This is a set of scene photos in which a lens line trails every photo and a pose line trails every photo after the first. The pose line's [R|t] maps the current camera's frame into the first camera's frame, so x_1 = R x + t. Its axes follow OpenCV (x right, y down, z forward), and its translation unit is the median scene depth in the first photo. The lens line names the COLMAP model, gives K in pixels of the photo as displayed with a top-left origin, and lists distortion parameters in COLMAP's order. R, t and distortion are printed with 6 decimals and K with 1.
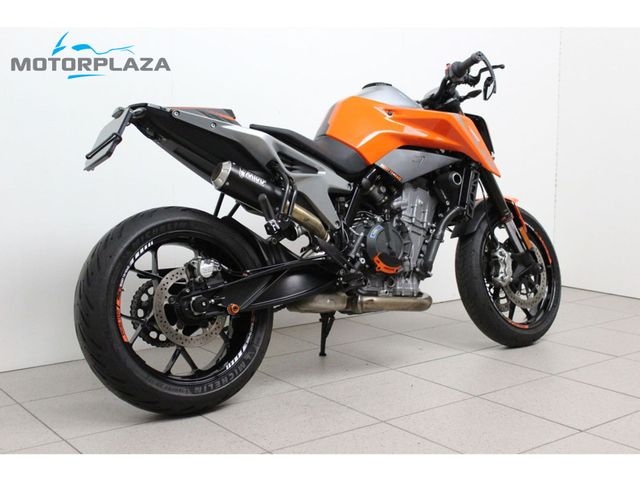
lens RADIAL K [[849.5, 0, 320.0], [0, 849.5, 240.0], [0, 0, 1]] dist [-0.001035, 0.003695]
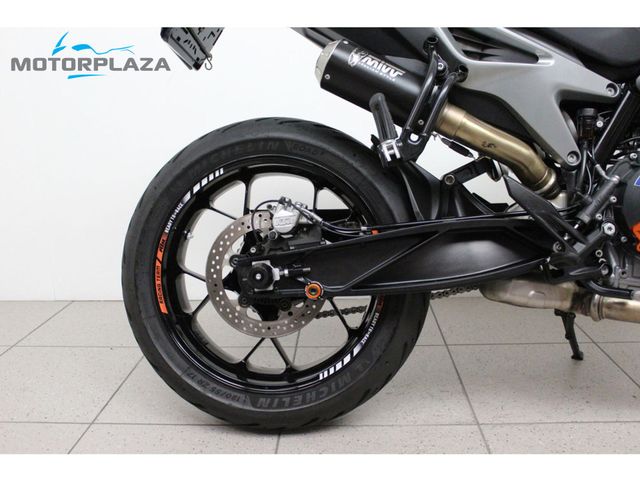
lens RADIAL K [[614.7, 0, 320.0], [0, 614.7, 240.0], [0, 0, 1]] dist [-0.104953, 0.010766]
pose [[0.768356, 0.126438, -0.627410, 0.148108], [-0.047124, 0.988808, 0.141557, -0.013248], [0.638286, -0.079200, 0.765715, 0.600872]]
